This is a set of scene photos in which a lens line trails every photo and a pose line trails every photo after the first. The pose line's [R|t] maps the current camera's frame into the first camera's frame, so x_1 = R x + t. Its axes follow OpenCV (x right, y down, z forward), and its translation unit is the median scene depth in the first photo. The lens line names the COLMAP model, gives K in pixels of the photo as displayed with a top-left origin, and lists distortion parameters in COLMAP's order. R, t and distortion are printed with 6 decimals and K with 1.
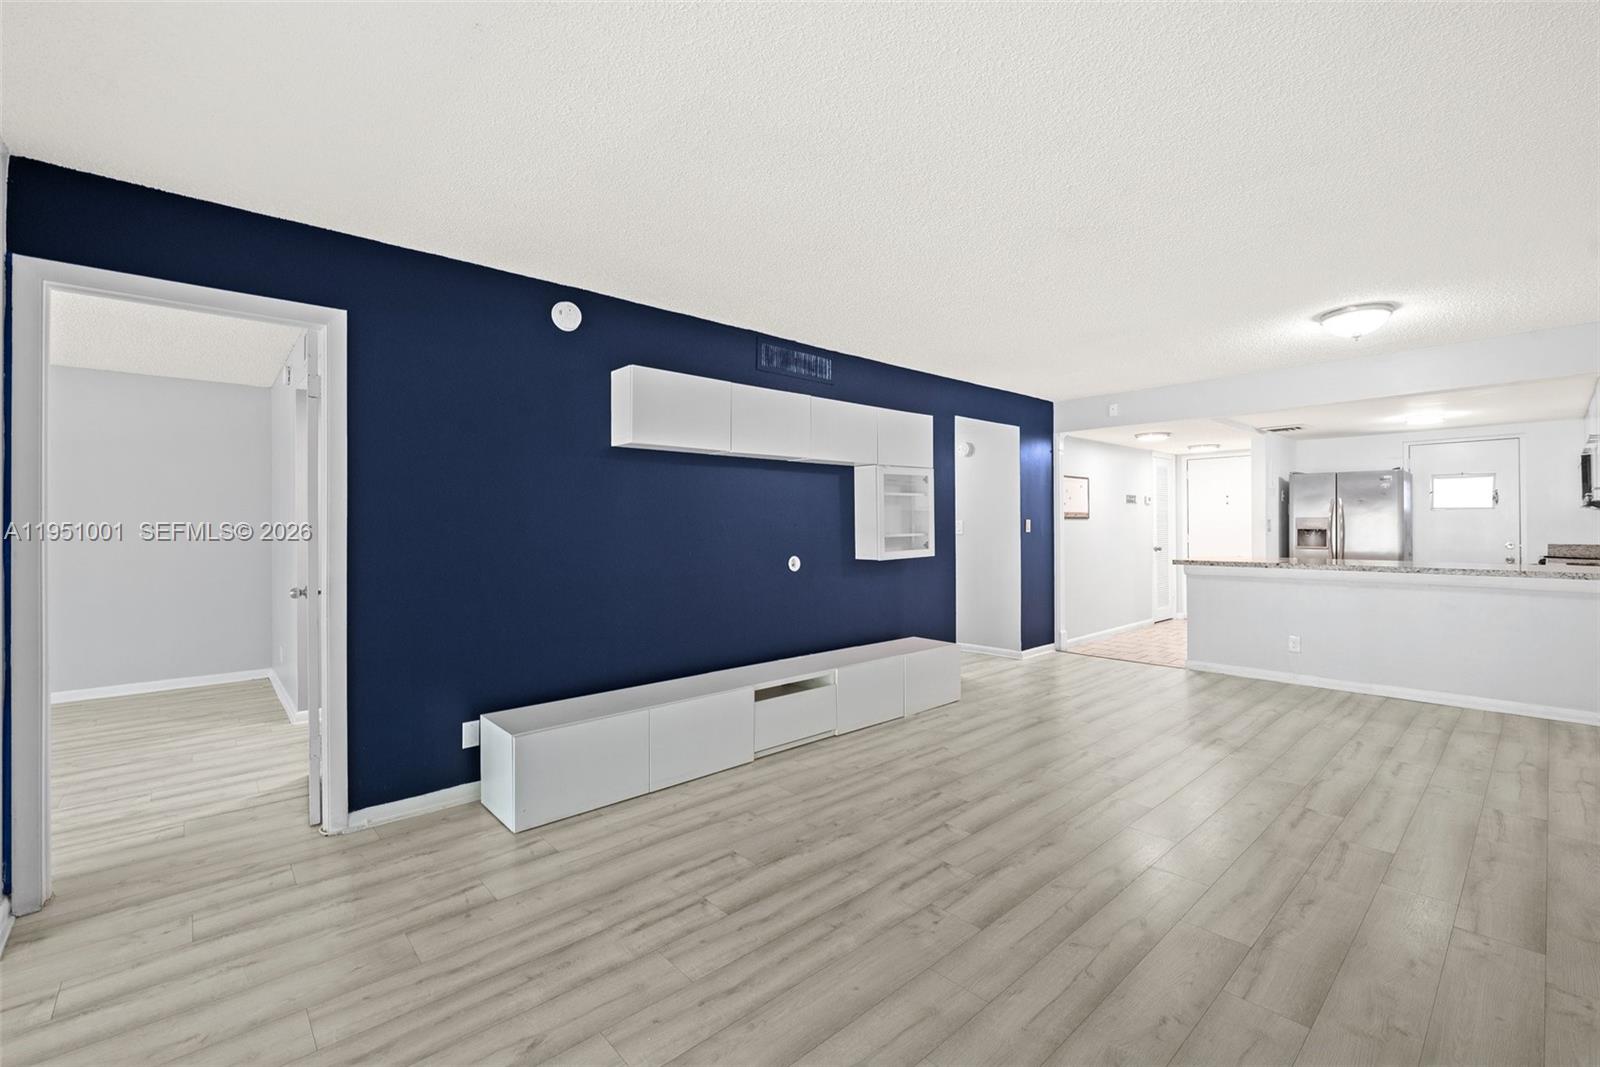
lens RADIAL K [[680.4, 0, 808.5], [0, 680.4, 534.1], [0, 0, 1]] dist [-0.000129, -0.000177]
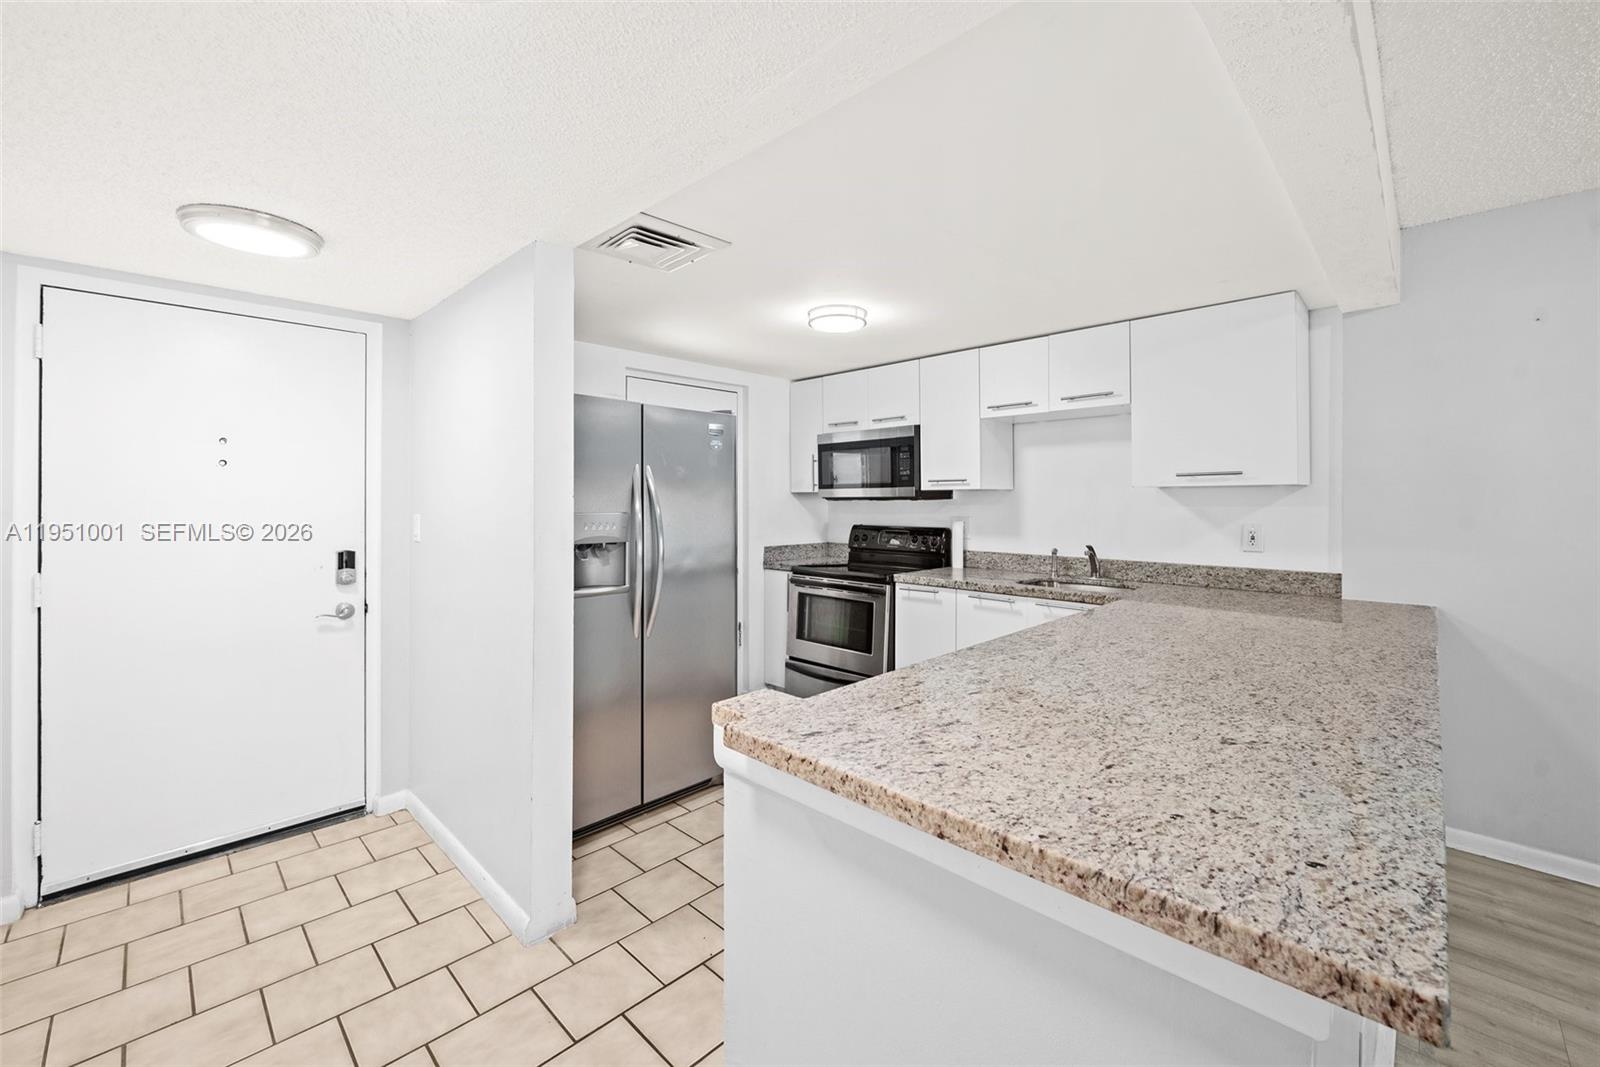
lens RADIAL K [[645.9, 0, 832.5], [0, 645.9, 492.8], [0, 0, 1]] dist [-0.013738, 0.000080]
pose [[-0.085842, 0.016801, 0.996167, 0.585203], [0.011824, 0.999805, -0.015843, -0.045357], [-0.996239, 0.010419, -0.086024, 1.464433]]
